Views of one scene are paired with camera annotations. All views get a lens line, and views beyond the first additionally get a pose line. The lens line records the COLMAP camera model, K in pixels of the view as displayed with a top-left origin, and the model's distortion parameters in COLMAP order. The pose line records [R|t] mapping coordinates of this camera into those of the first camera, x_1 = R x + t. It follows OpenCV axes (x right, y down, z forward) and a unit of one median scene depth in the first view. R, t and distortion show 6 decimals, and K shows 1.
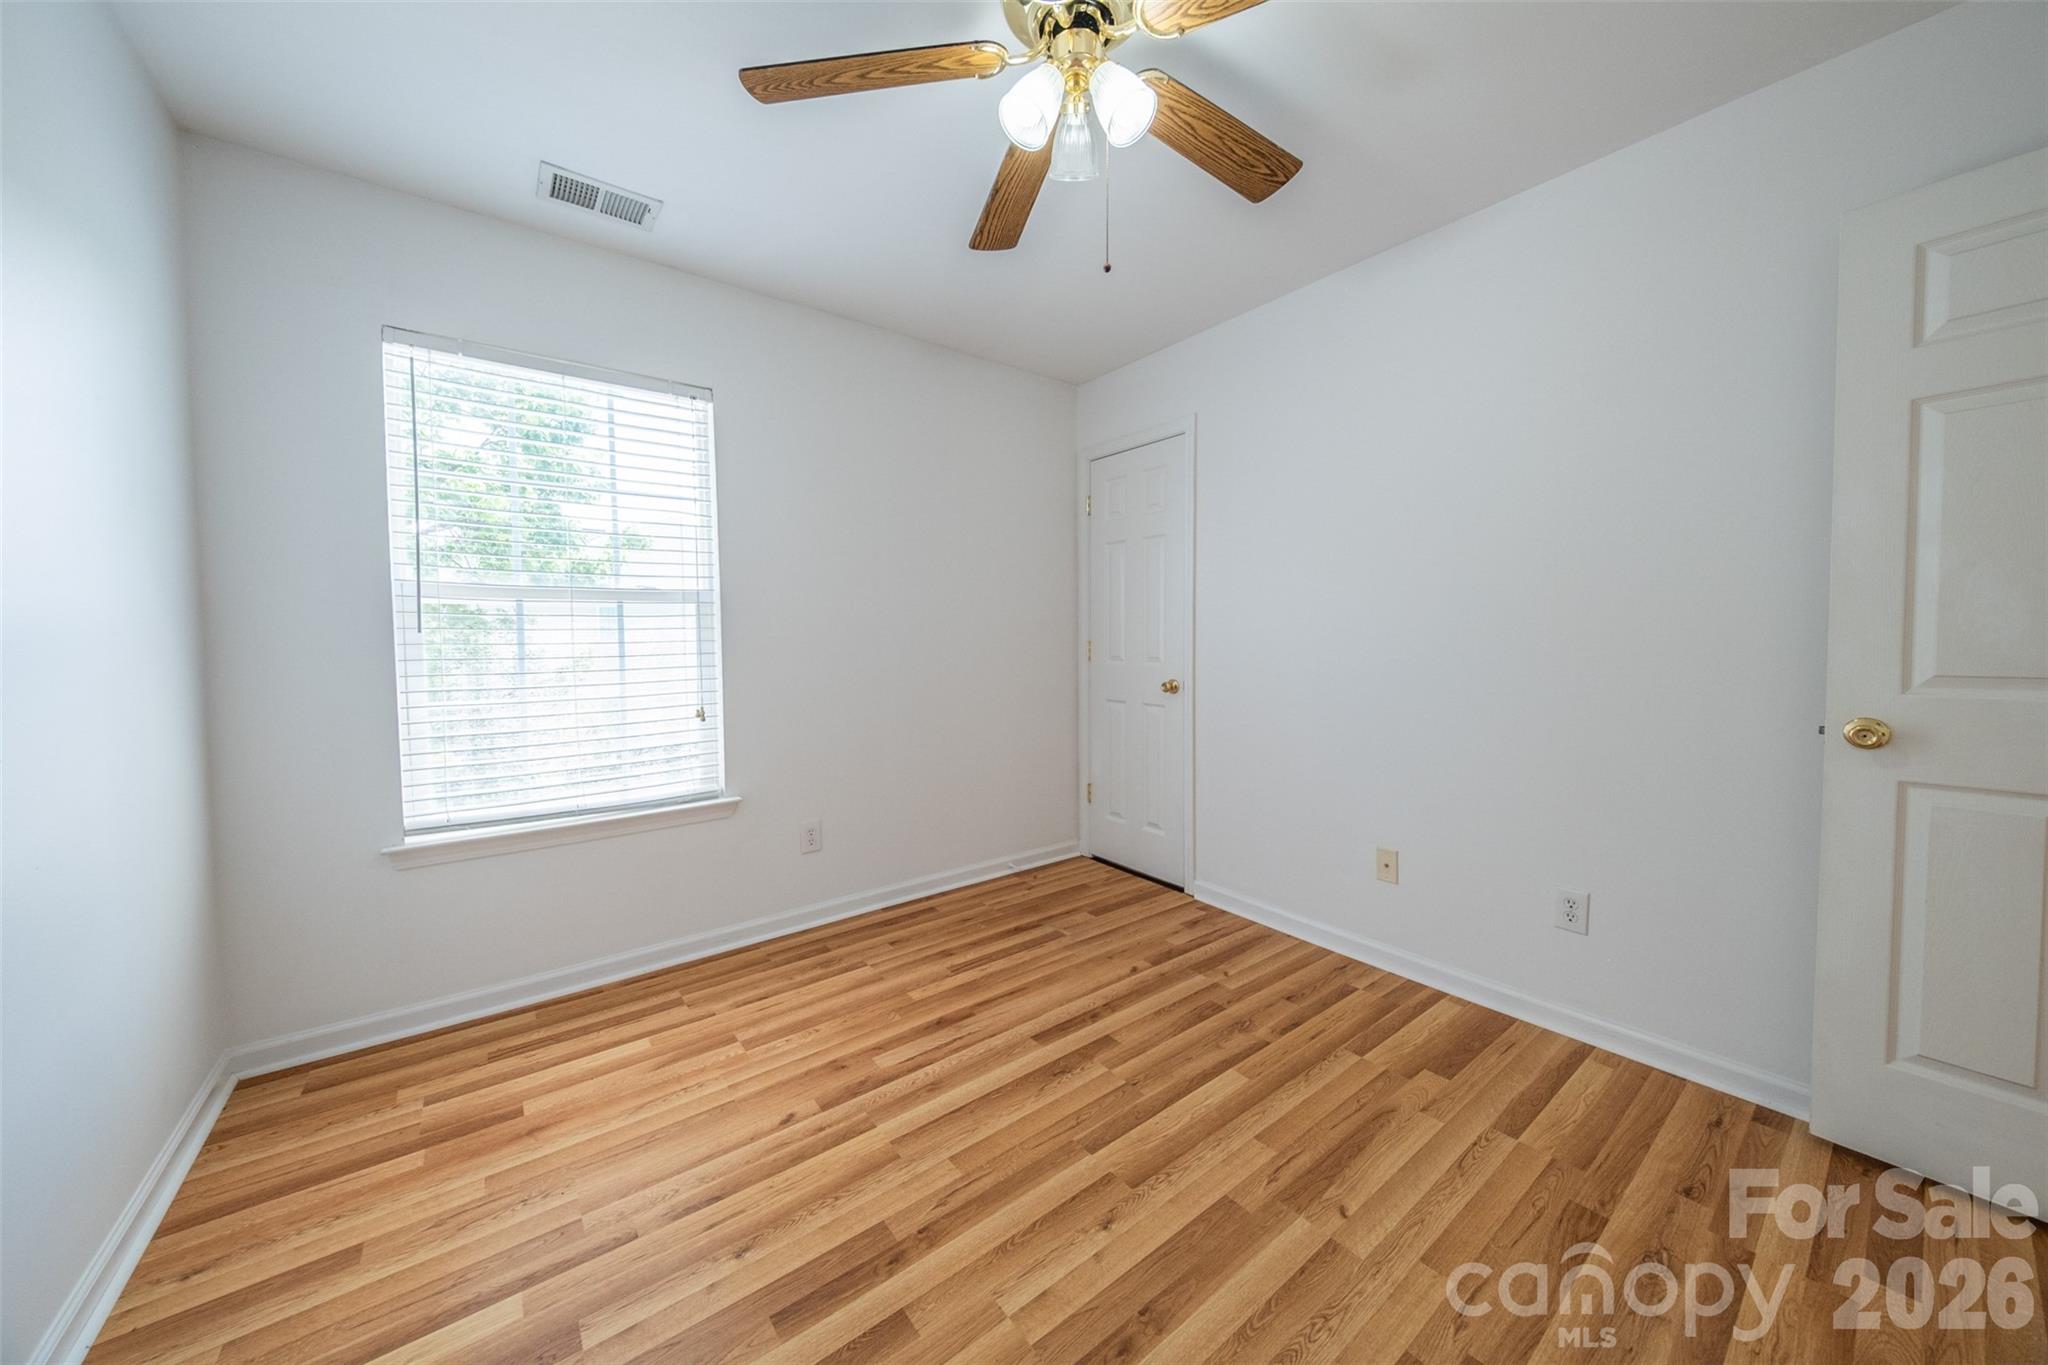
lens RADIAL K [[715.7, 0, 1042.7], [0, 715.7, 666.8], [0, 0, 1]] dist [0.002633, -0.003061]
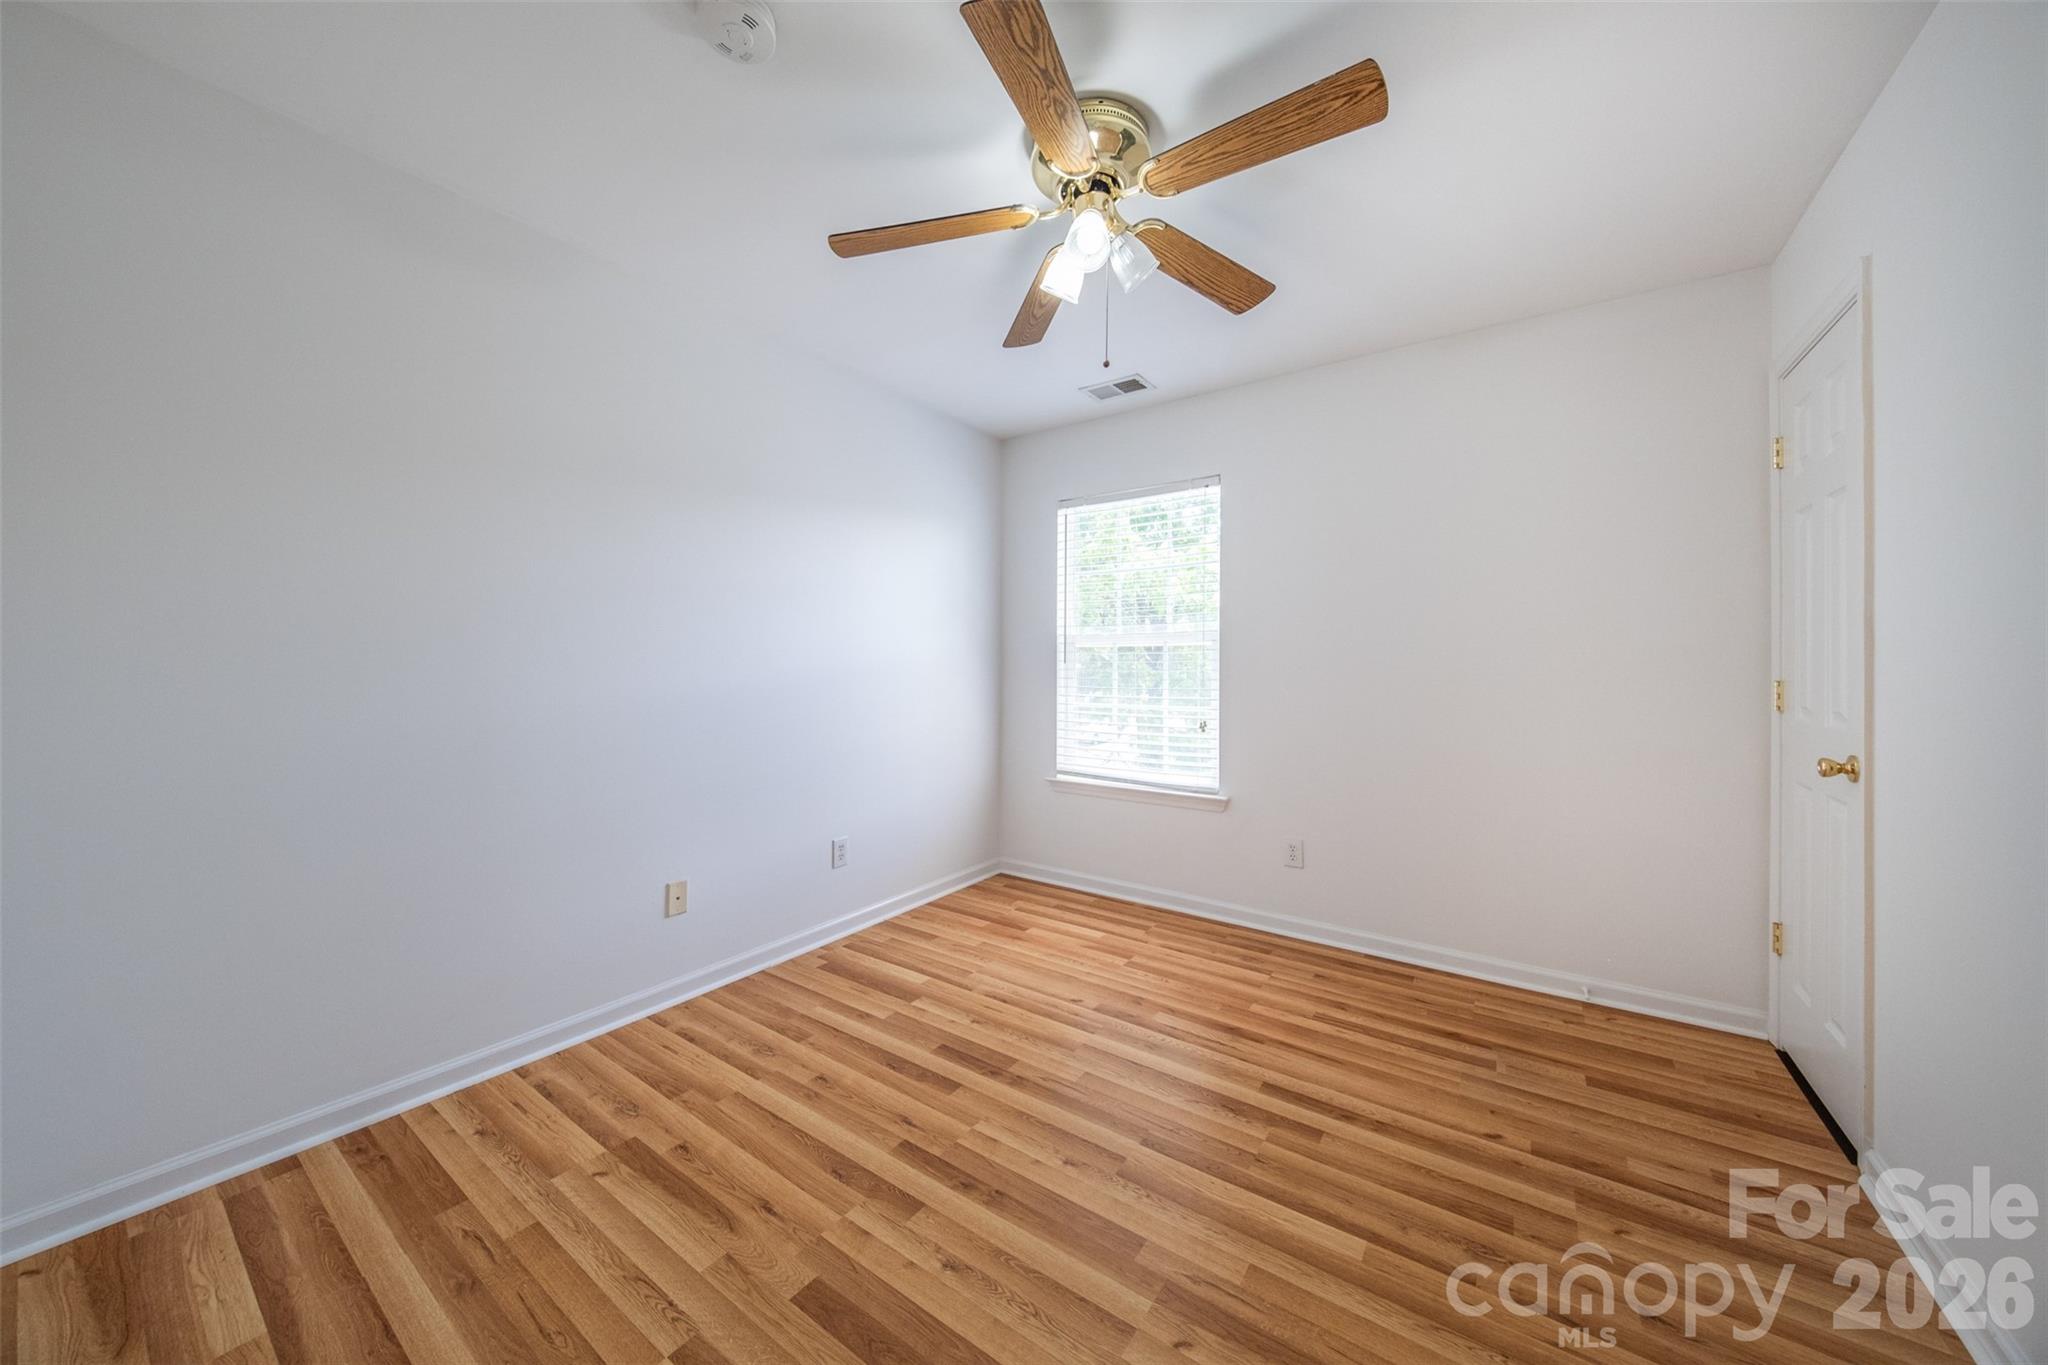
lens RADIAL K [[715.7, 0, 1012.8], [0, 715.7, 675.5], [0, 0, 1]] dist [0.002633, -0.003061]
pose [[0.282192, 0.029064, -0.958918, 0.782321], [-0.064600, 0.997848, 0.011234, -0.022809], [0.957180, 0.058776, 0.283463, 0.349858]]
